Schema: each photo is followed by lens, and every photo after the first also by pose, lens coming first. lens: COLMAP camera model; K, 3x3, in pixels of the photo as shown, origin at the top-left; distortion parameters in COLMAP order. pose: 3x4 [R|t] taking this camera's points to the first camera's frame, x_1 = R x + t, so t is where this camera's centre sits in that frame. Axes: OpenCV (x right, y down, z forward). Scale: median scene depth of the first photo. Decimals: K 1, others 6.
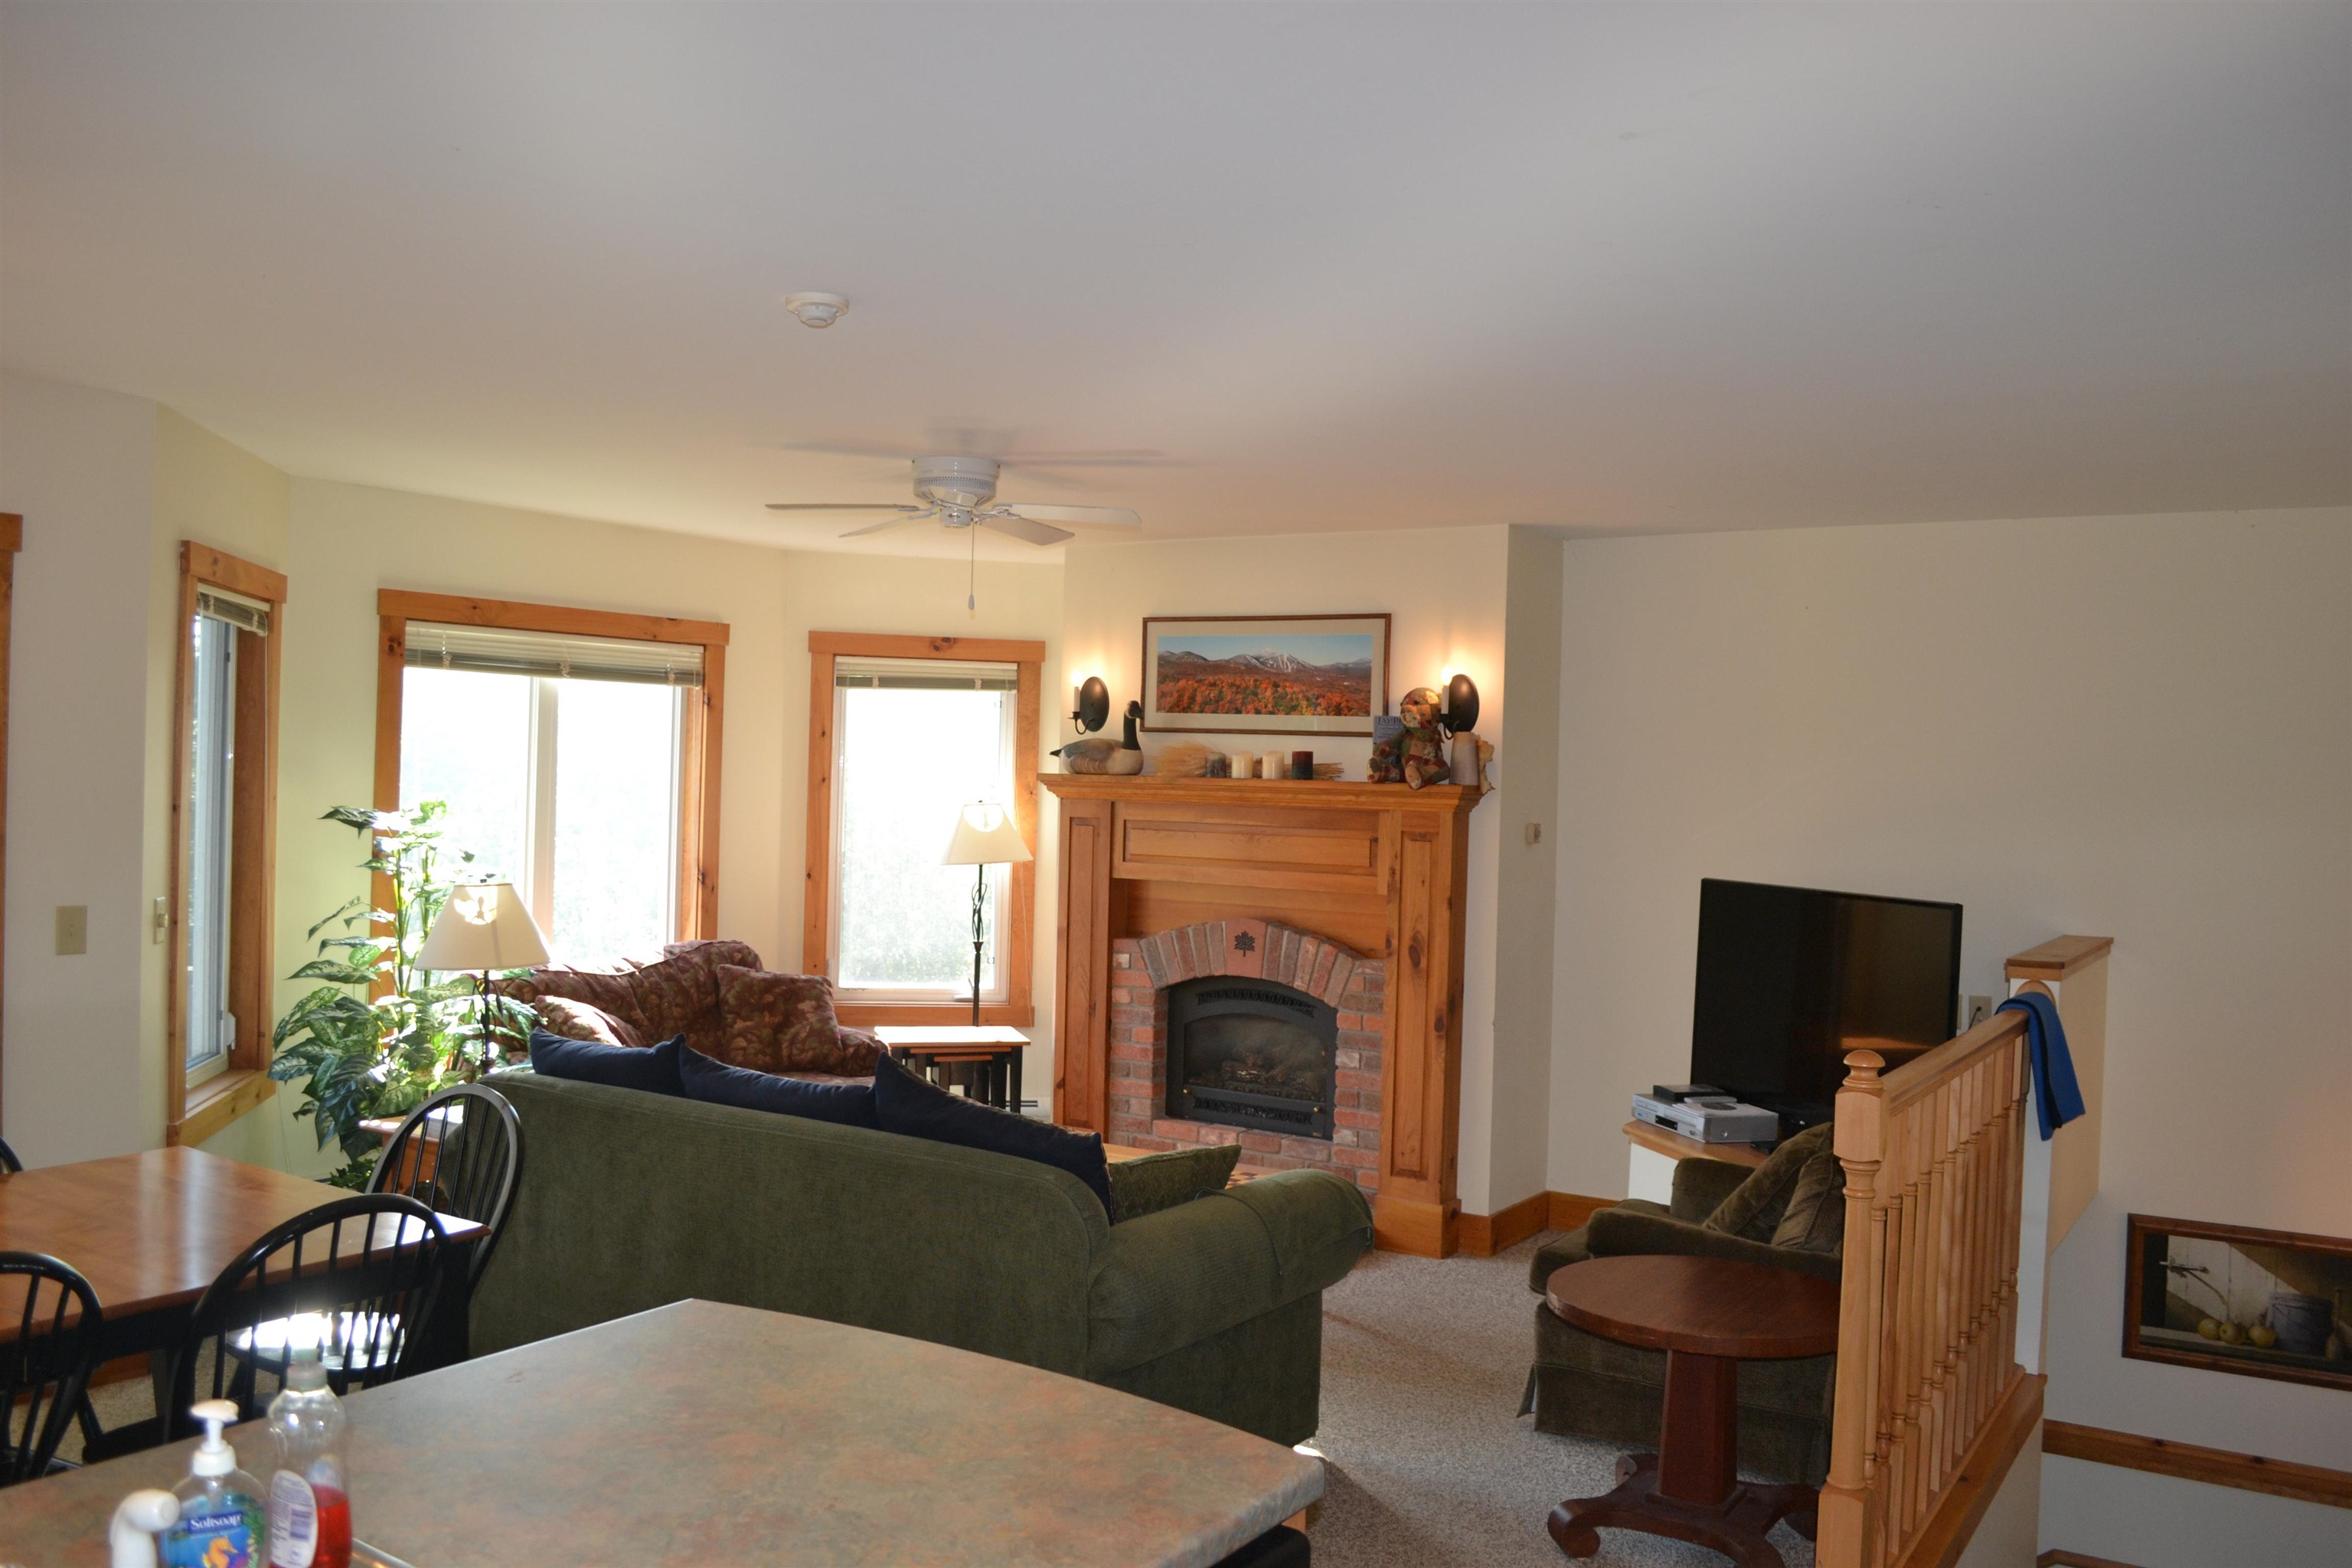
lens RADIAL K [[1889.0, 0, 1174.6], [0, 1889.0, 776.9], [0, 0, 1]] dist [-0.077564, 0.002546]
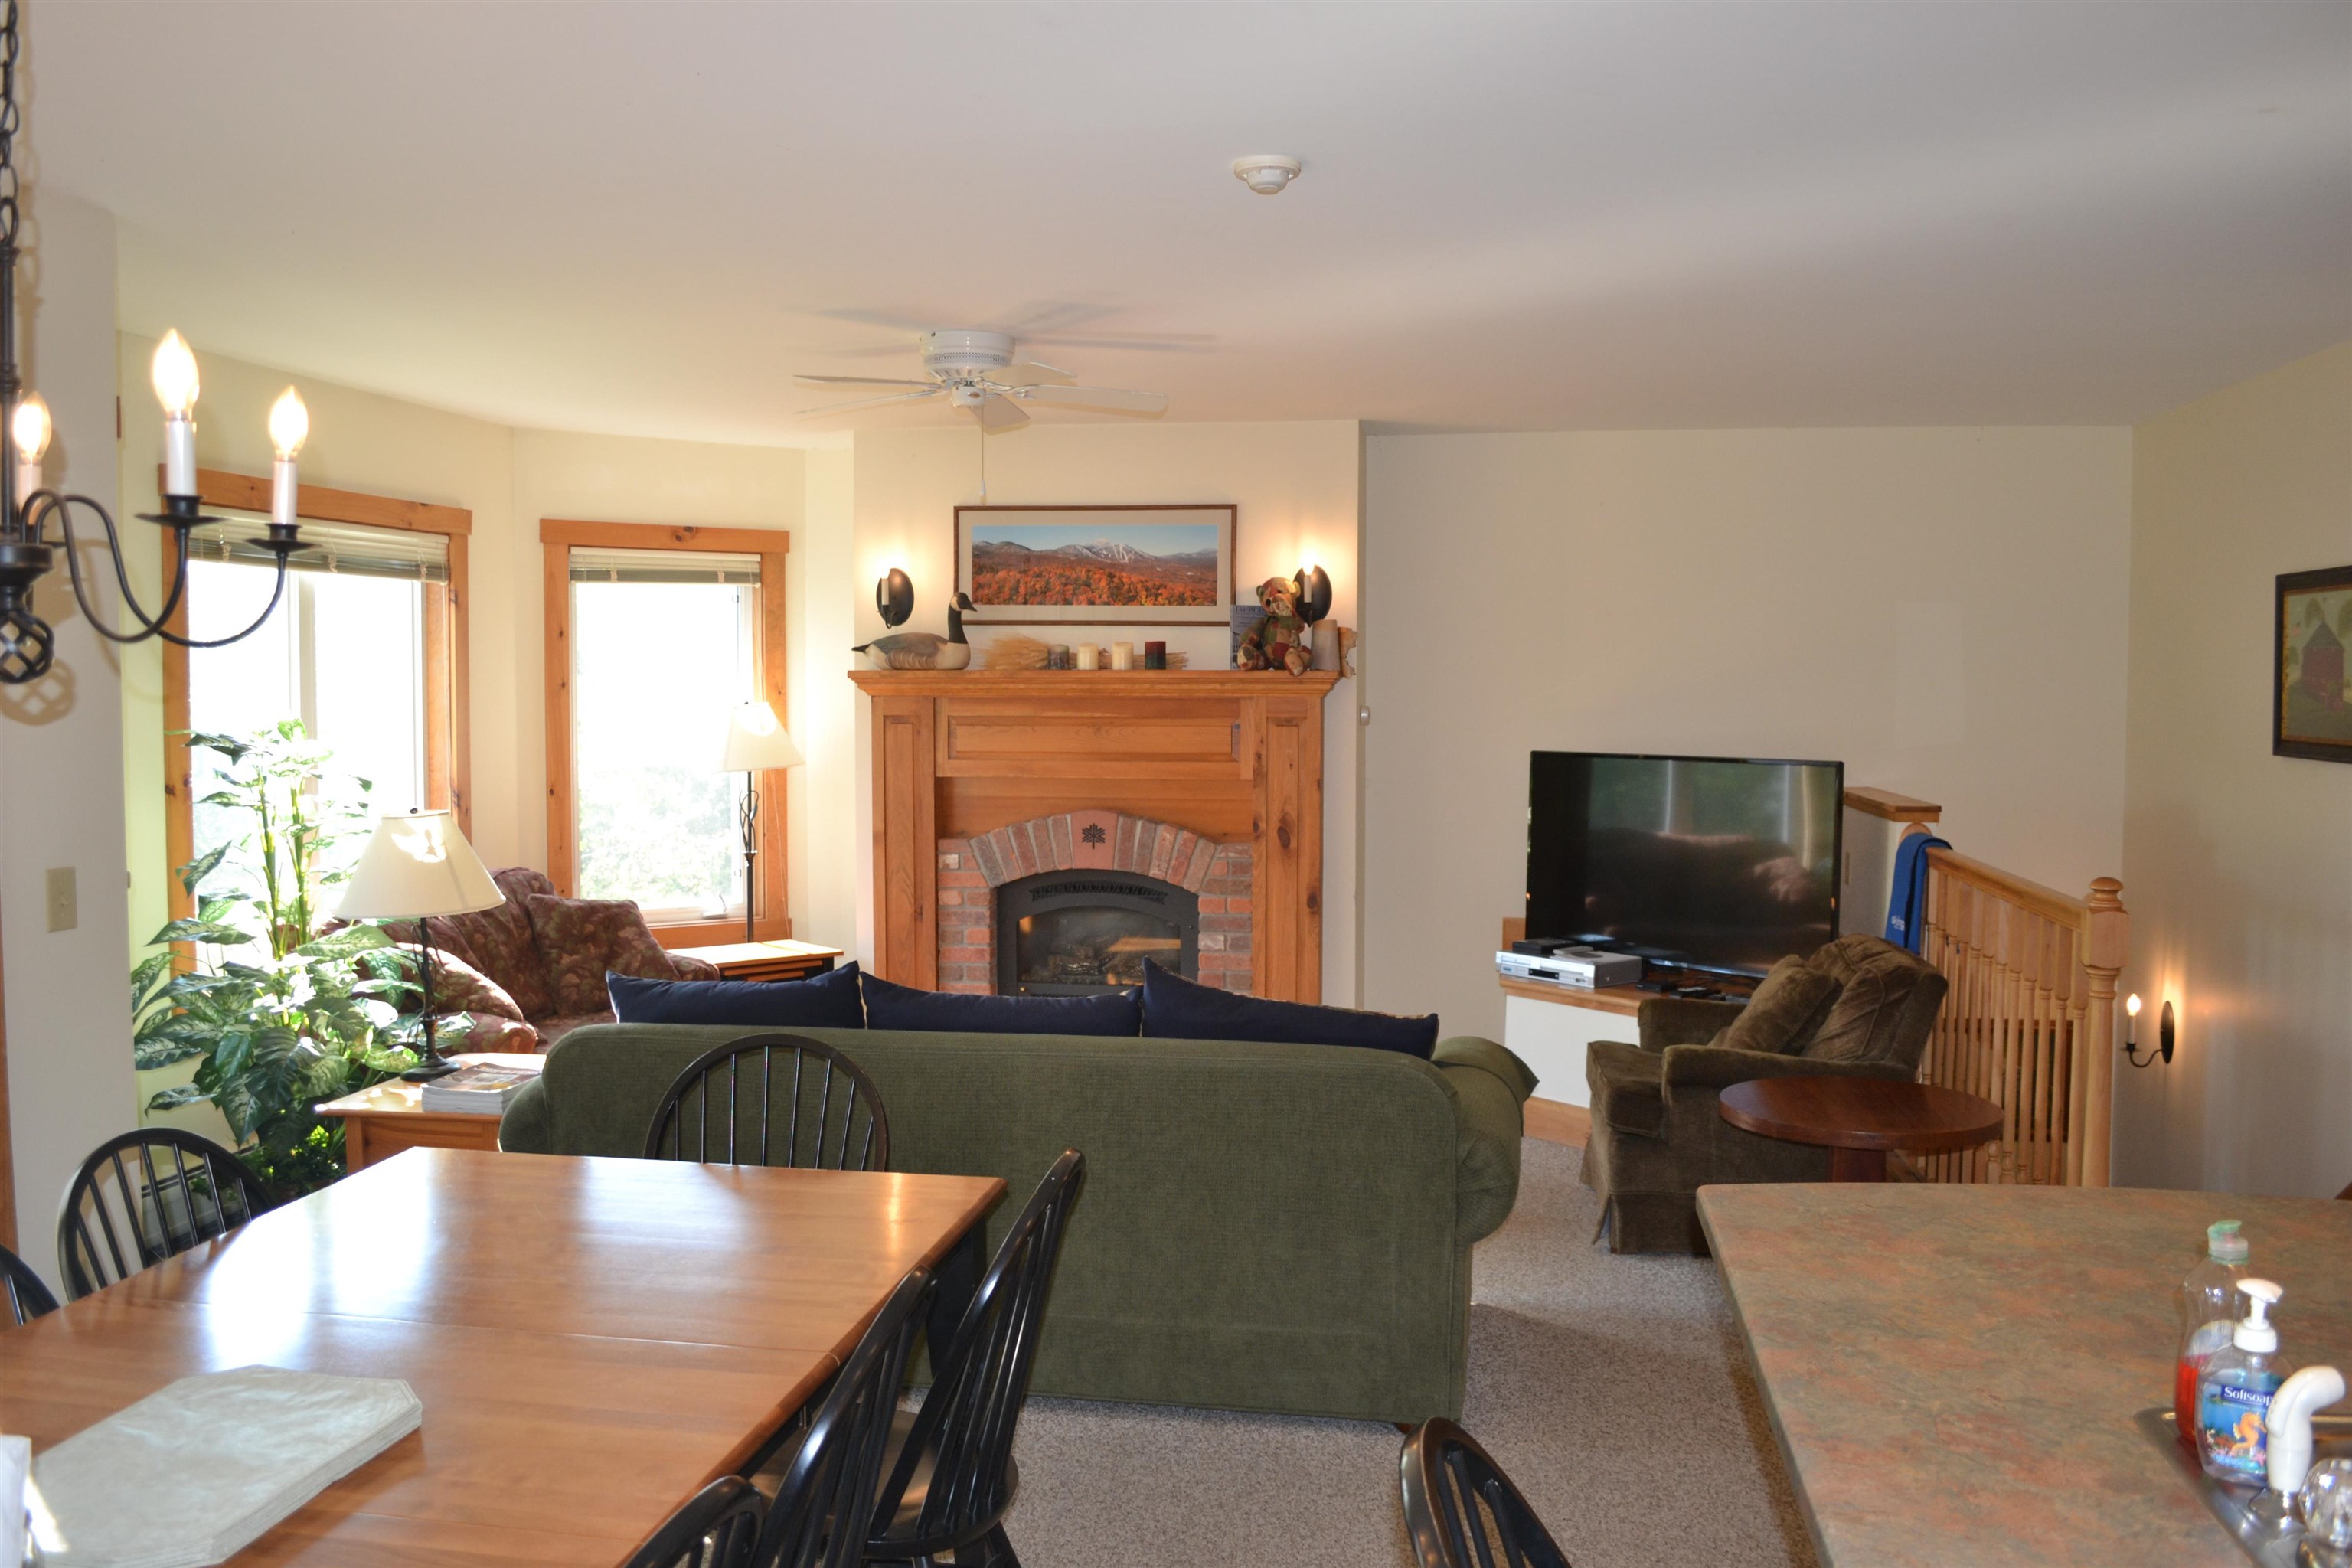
lens RADIAL K [[1889.0, 0, 1171.1], [0, 1889.0, 782.9], [0, 0, 1]] dist [-0.077564, 0.002546]
pose [[0.916355, -0.047104, 0.397586, -0.314159], [0.023646, 0.997689, 0.063702, -0.002144], [-0.399668, -0.048973, 0.915351, 0.070822]]
